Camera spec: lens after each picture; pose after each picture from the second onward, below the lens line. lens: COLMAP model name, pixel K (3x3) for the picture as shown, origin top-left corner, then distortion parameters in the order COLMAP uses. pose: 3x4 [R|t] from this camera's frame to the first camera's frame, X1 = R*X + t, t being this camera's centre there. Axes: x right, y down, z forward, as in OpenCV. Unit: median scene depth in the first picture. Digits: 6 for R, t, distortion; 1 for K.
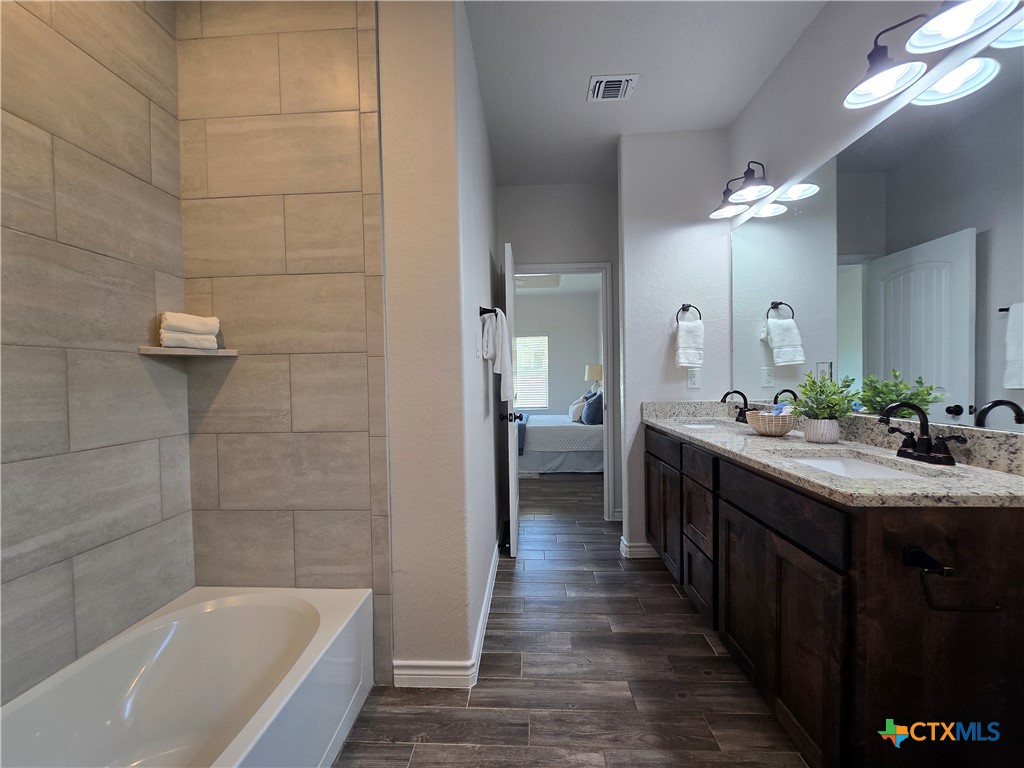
lens RADIAL K [[421.3, 0, 510.8], [0, 421.3, 383.6], [0, 0, 1]] dist [-0.007714, 0.003299]
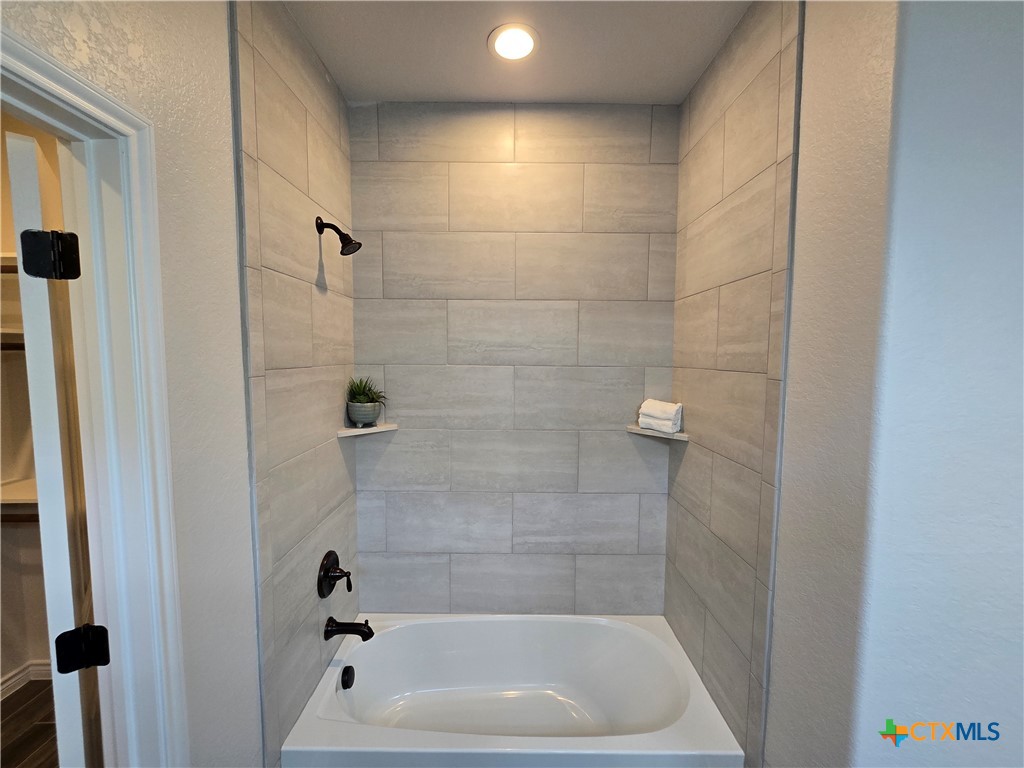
lens RADIAL K [[421.3, 0, 508.8], [0, 421.3, 386.4], [0, 0, 1]] dist [-0.007714, 0.003299]
pose [[0.050107, 0.094368, -0.994276, 0.420872], [-0.025485, 0.995323, 0.093183, -0.313211], [0.998419, 0.020670, 0.052278, 0.499315]]
